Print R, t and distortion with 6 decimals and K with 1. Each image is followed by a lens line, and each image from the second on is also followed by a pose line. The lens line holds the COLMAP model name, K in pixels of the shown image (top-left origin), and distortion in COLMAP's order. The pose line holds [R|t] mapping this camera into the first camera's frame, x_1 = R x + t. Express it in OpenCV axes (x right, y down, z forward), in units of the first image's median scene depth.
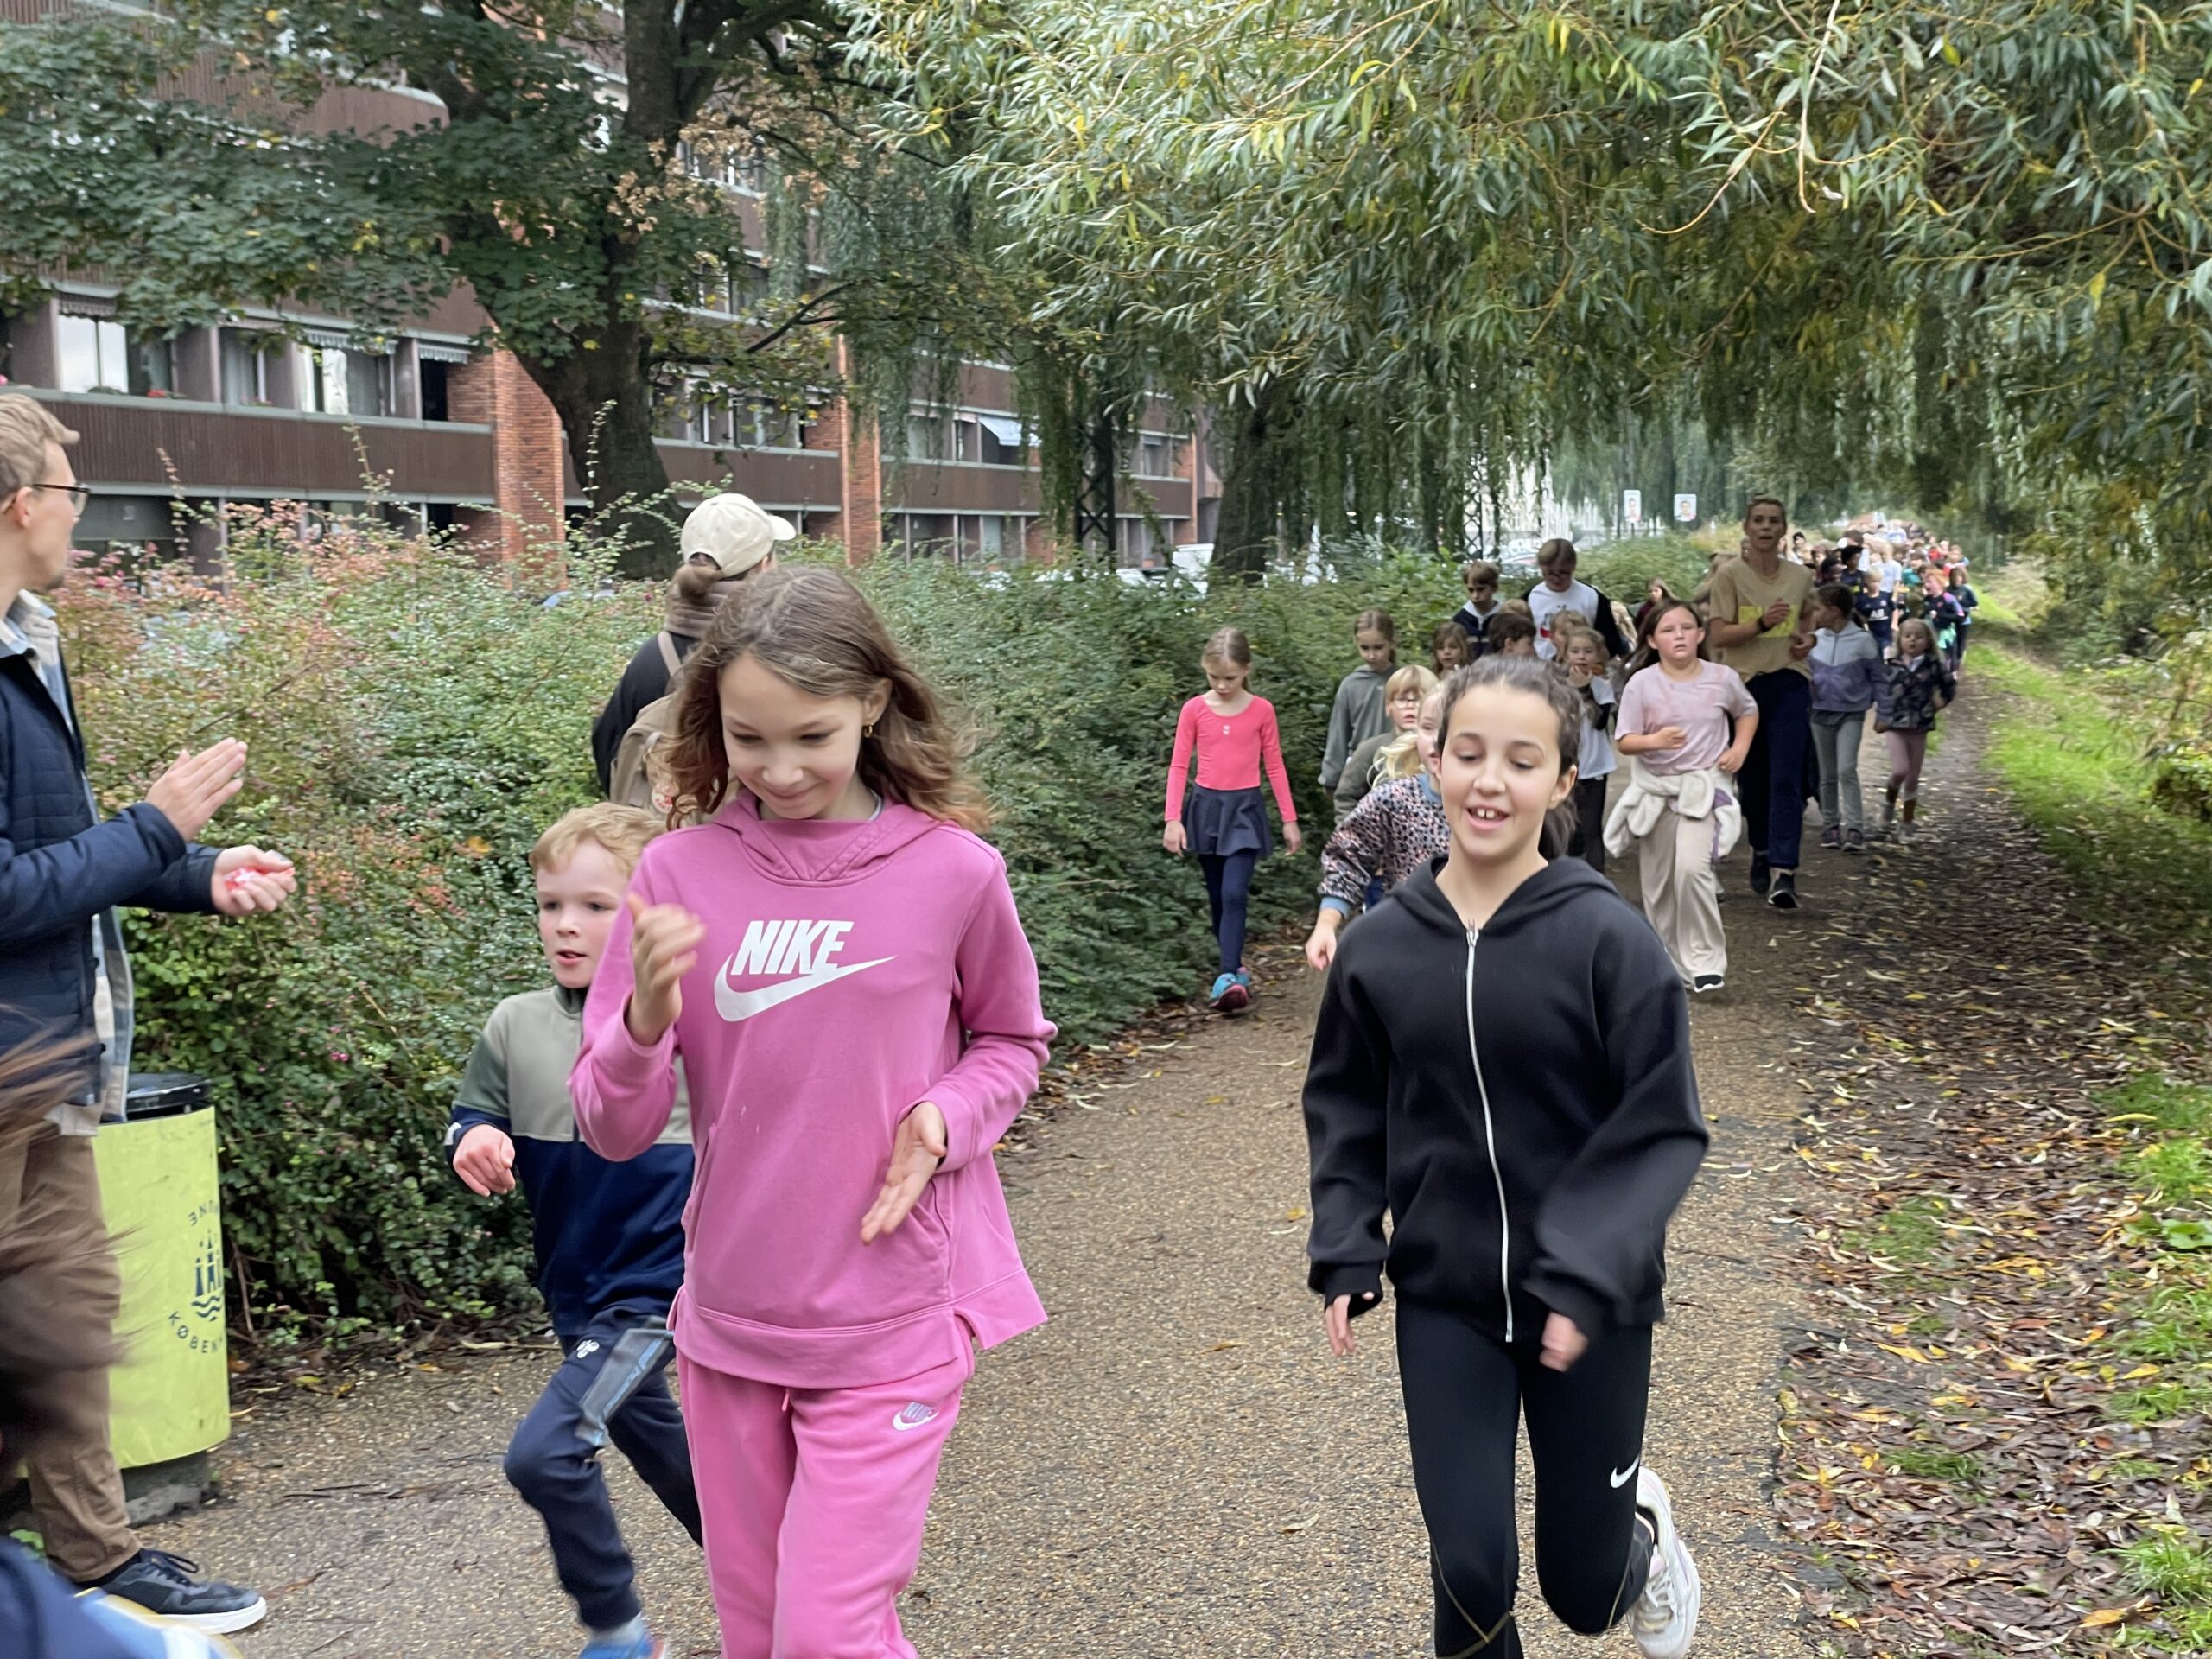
lens RADIAL K [[3281.6, 0, 1131.7], [0, 3281.6, 816.5], [0, 0, 1]] dist [0.114018, 0.000000]
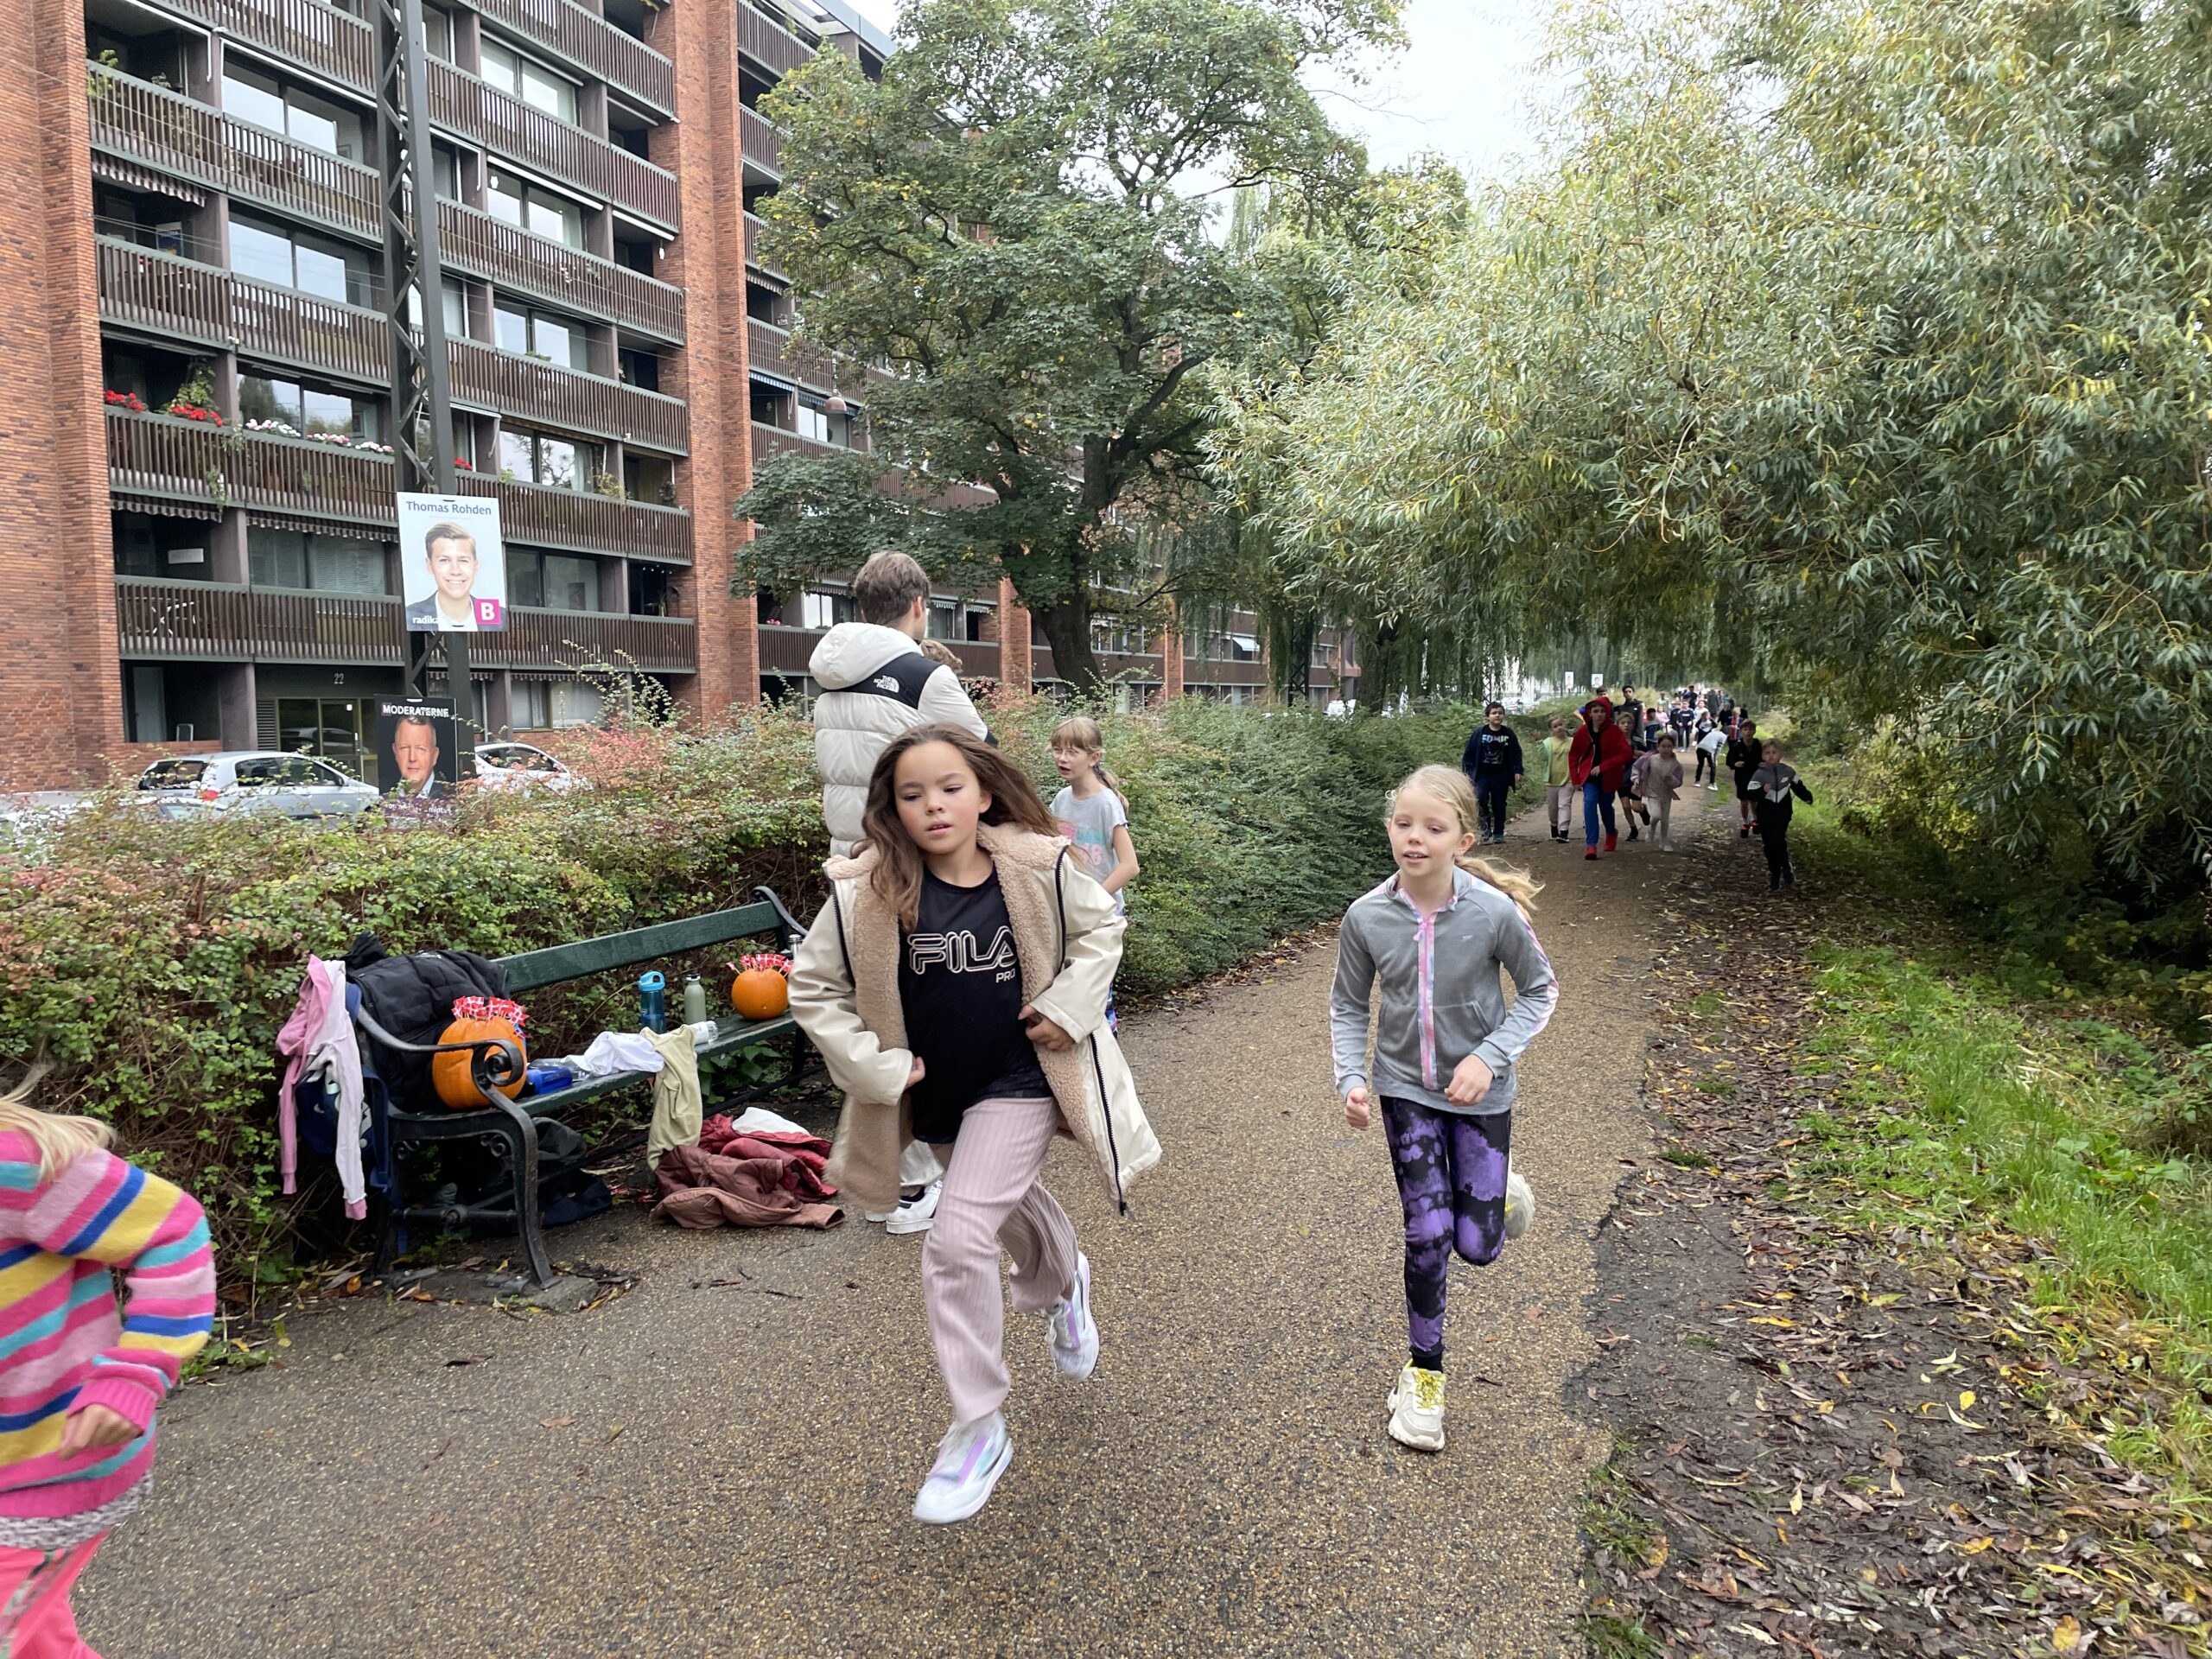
lens RADIAL K [[1653.7, 0, 1088.4], [0, 1653.7, 835.9], [0, 0, 1]] dist [0.094791, -0.121942]
pose [[0.991696, 0.011268, -0.128106, -0.027340], [-0.011428, 0.999935, -0.000513, 0.015038], [0.128092, 0.001973, 0.991760, -0.133262]]
